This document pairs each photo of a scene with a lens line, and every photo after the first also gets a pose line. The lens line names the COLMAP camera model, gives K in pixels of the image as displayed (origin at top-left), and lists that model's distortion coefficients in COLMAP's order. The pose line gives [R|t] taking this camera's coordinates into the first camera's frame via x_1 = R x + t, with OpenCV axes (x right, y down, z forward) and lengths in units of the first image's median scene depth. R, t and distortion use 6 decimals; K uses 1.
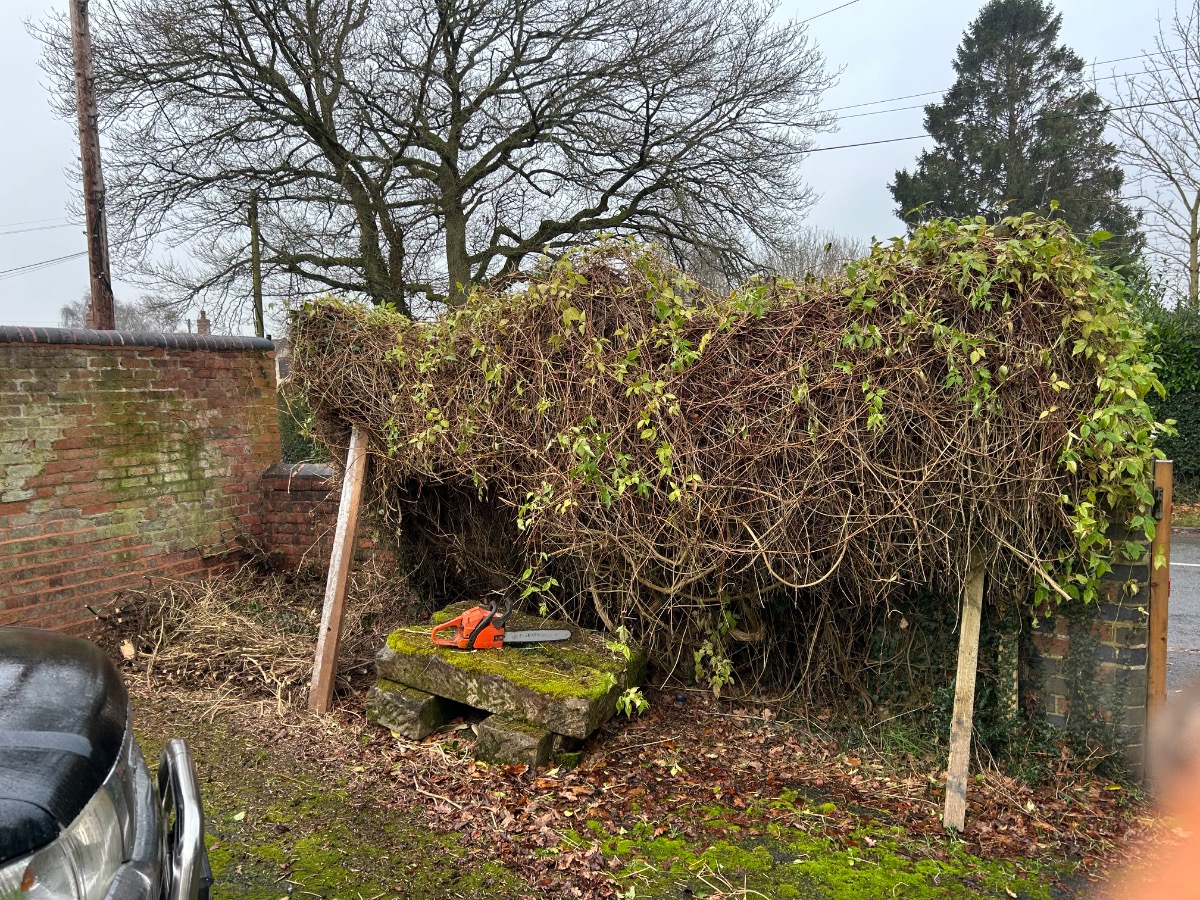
lens RADIAL K [[889.9, 0, 600.0], [0, 889.9, 450.0], [0, 0, 1]] dist [0.001470, -0.044622]
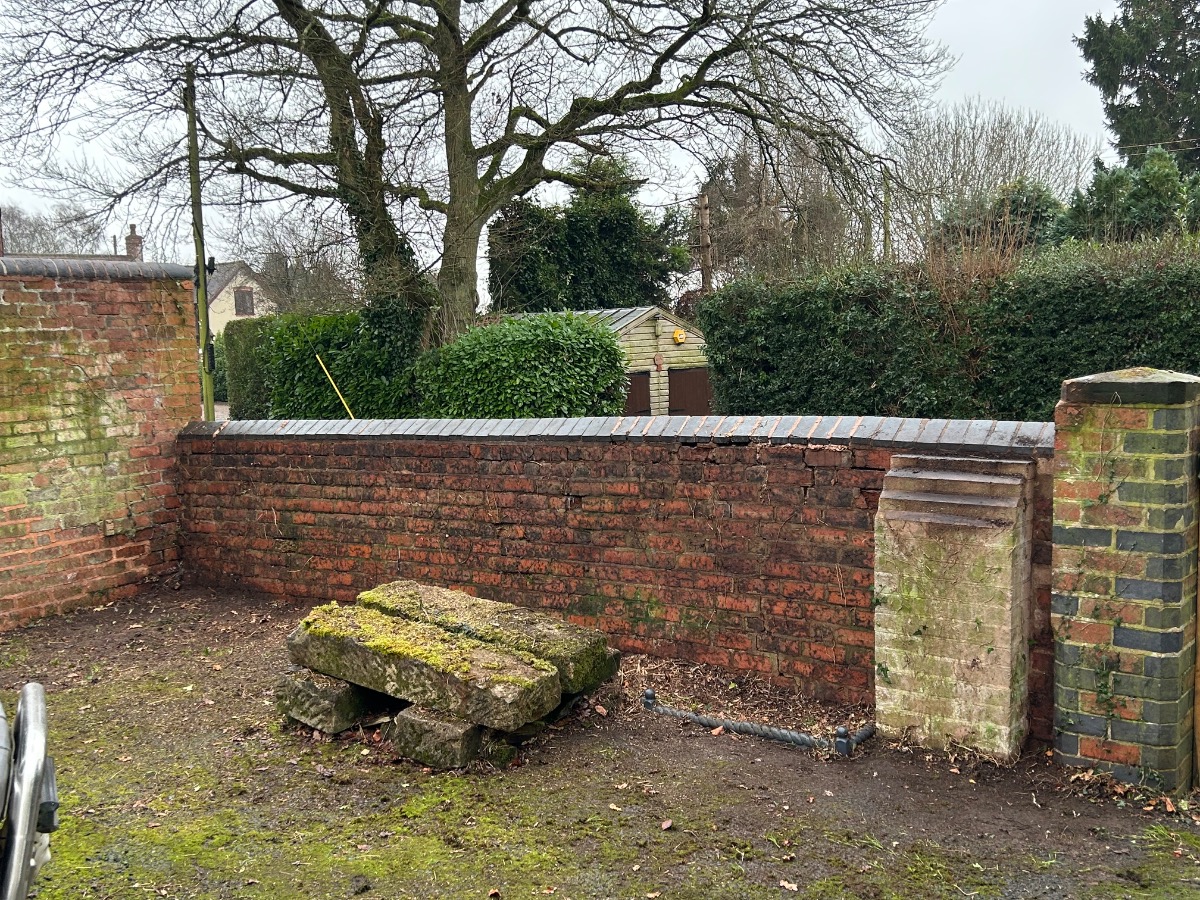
lens RADIAL K [[1263.1, 0, 600.0], [0, 1263.1, 450.0], [0, 0, 1]] dist [-0.004367, -0.045803]
pose [[0.997419, 0.003507, -0.071722, 0.031845], [-0.001576, 0.999635, 0.026971, 0.003929], [0.071790, -0.026788, 0.997060, -0.042895]]
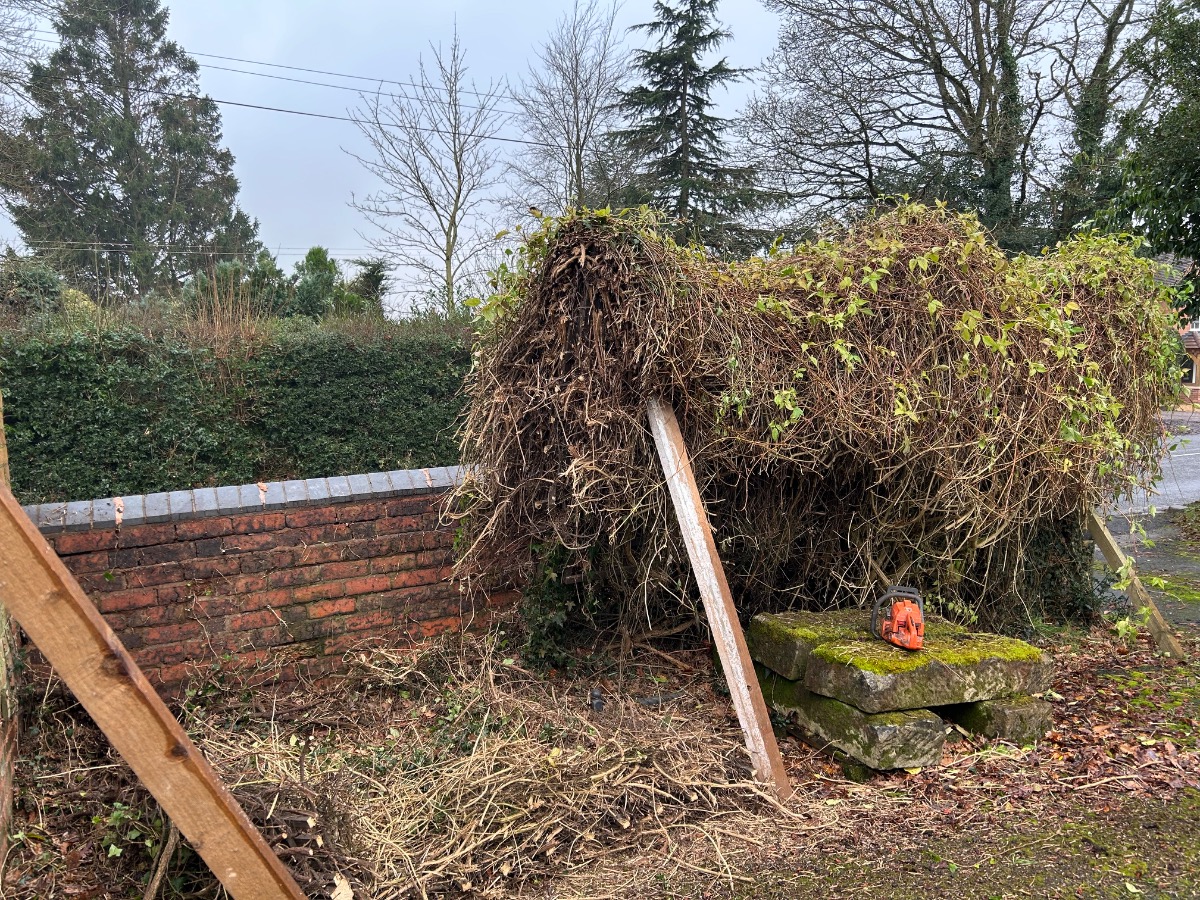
lens RADIAL K [[889.9, 0, 600.0], [0, 889.9, 450.0], [0, 0, 1]] dist [0.001470, -0.044622]
pose [[0.480930, -0.059747, 0.874721, -0.261358], [0.061273, 0.997526, 0.034446, -0.005417], [-0.874615, 0.037030, 0.483401, 0.202052]]
